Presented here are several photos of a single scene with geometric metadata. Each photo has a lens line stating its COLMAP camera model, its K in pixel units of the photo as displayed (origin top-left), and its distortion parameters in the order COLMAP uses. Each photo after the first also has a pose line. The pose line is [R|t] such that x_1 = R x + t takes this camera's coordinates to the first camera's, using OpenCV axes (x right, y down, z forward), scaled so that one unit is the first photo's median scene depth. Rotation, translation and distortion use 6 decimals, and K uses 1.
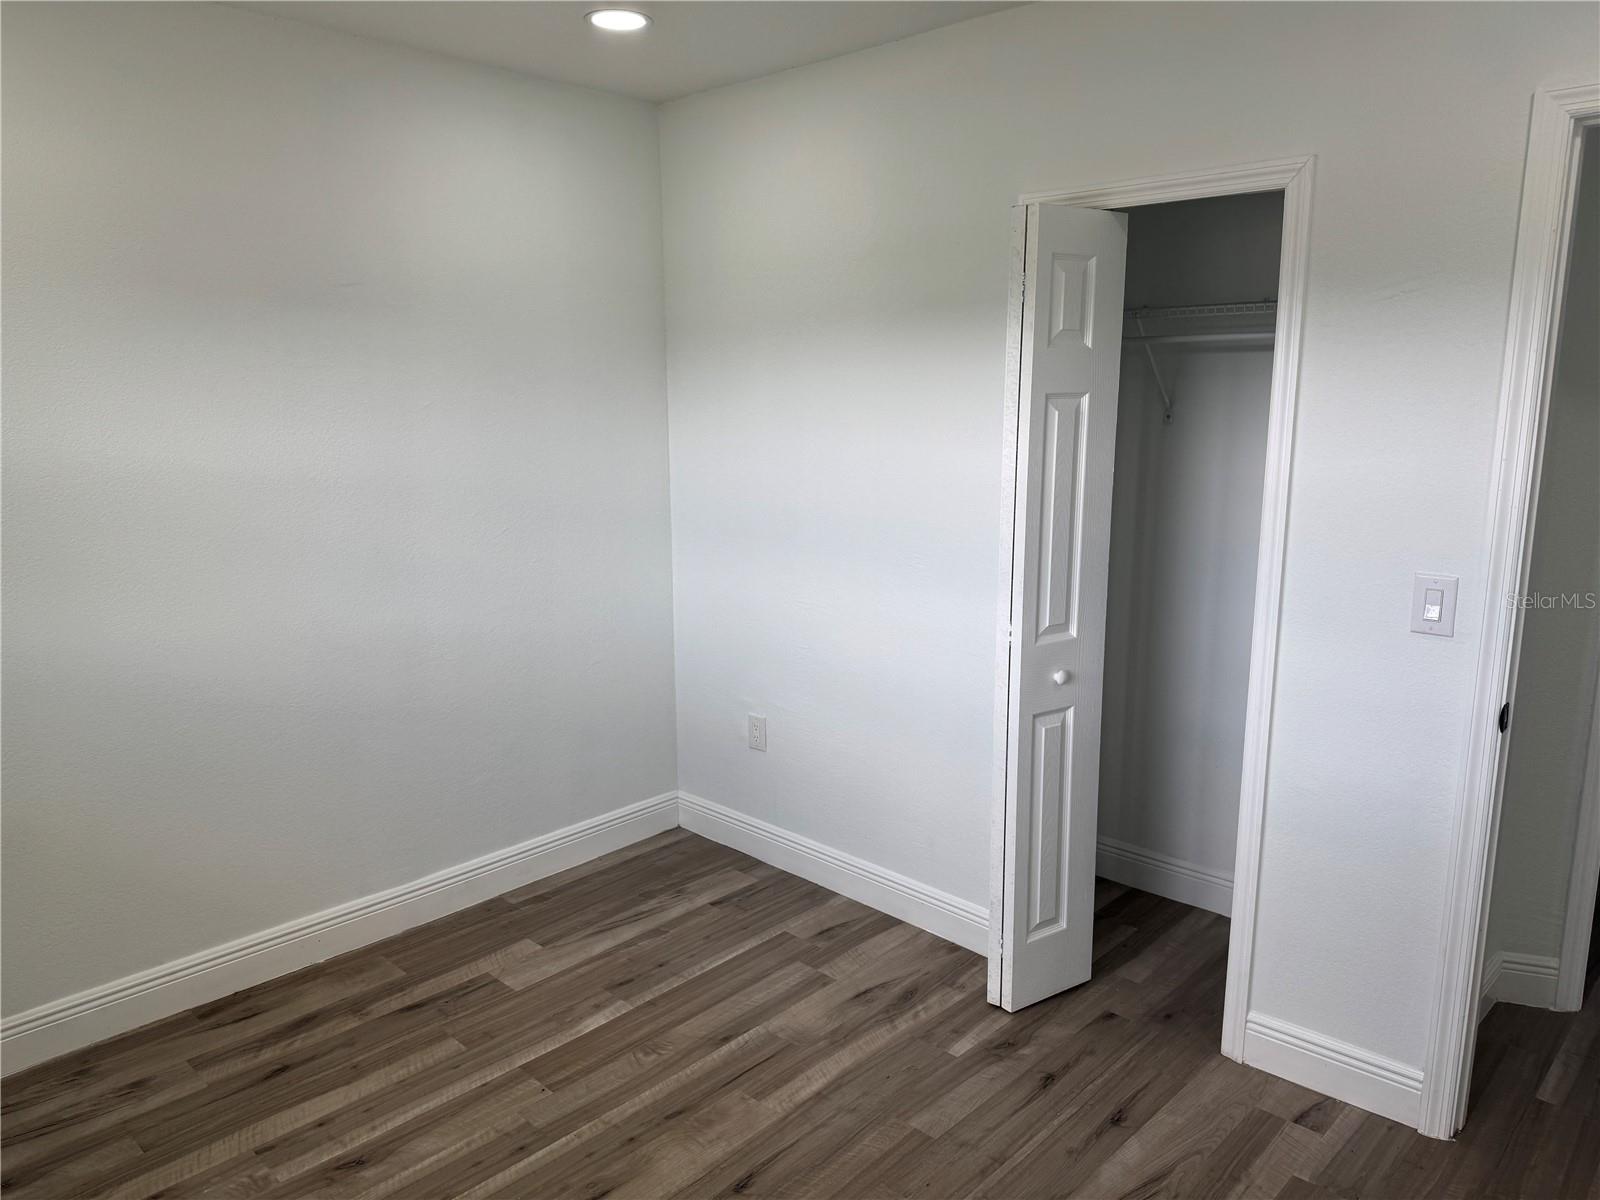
lens RADIAL K [[1131.9, 0, 805.7], [0, 1131.9, 598.9], [0, 0, 1]] dist [0.073814, -0.073056]
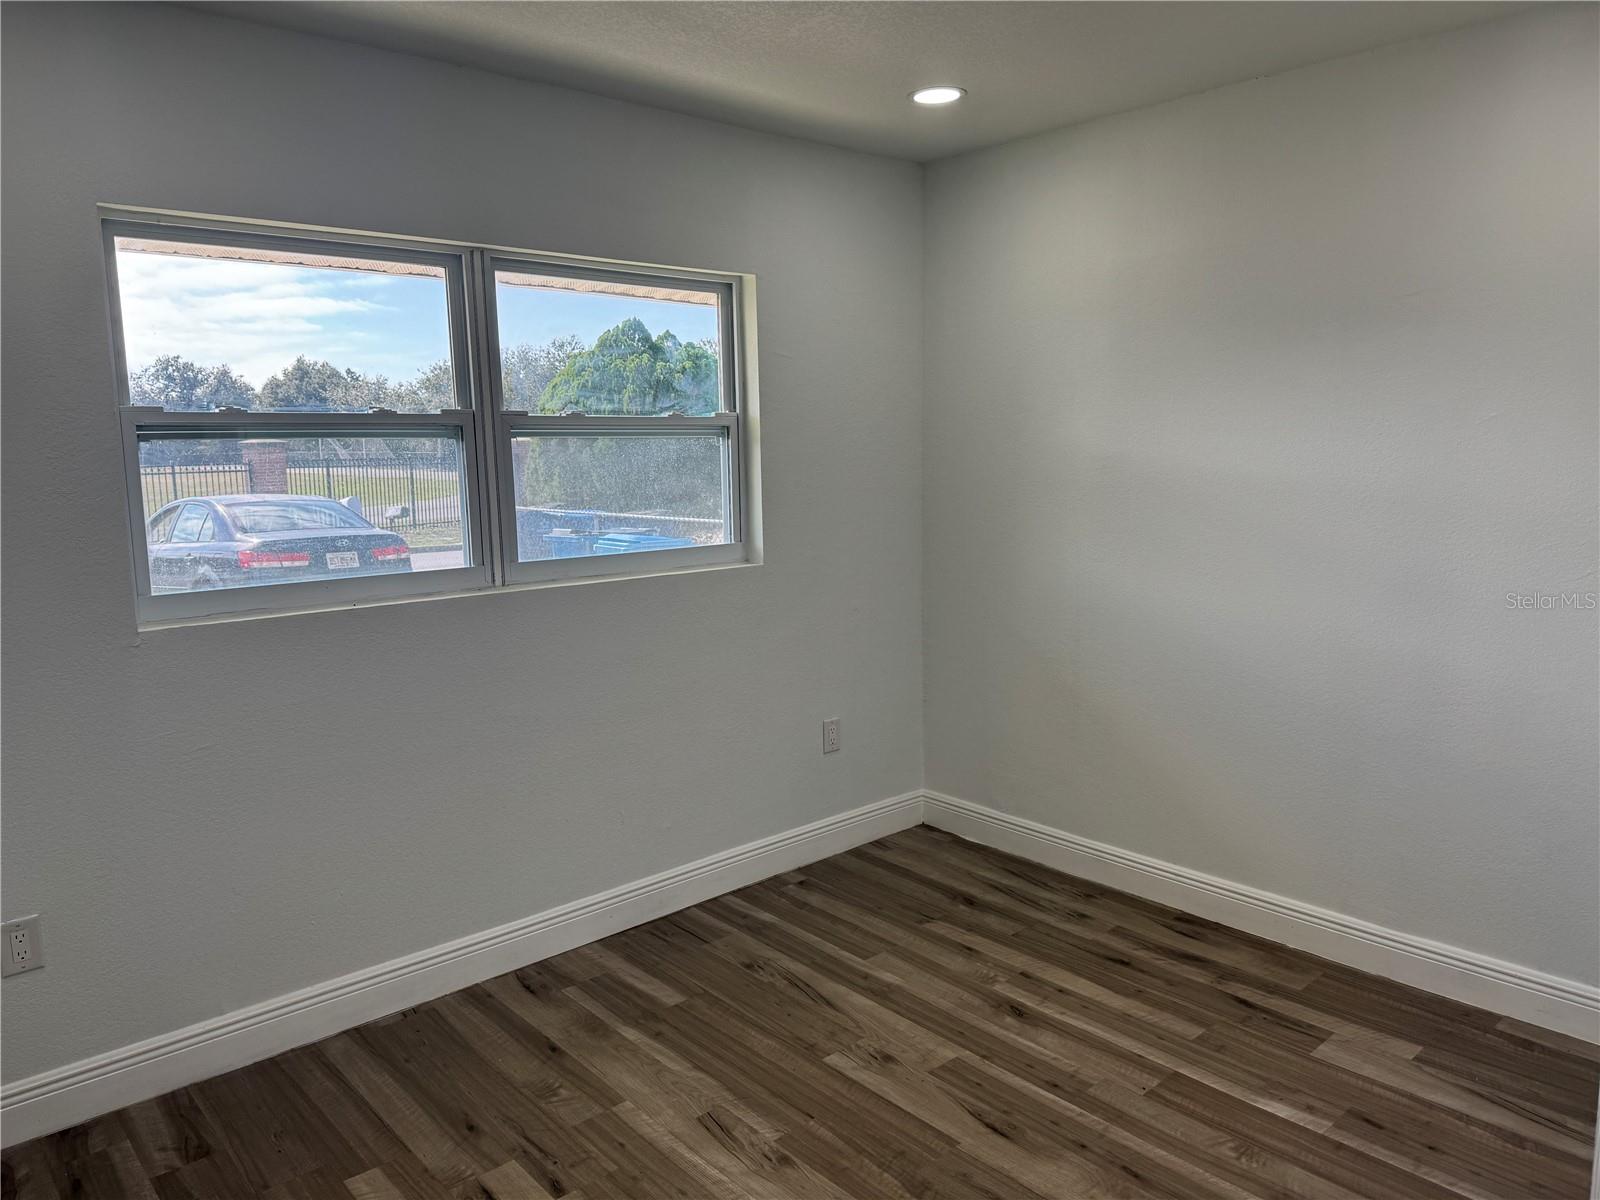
lens RADIAL K [[1131.9, 0, 793.9], [0, 1131.9, 608.3], [0, 0, 1]] dist [0.073814, -0.073056]
pose [[-0.060545, 0.162035, -0.984926, 0.664564], [-0.170774, 0.970506, 0.170160, -0.096483], [0.983448, 0.178502, -0.031087, 0.598046]]
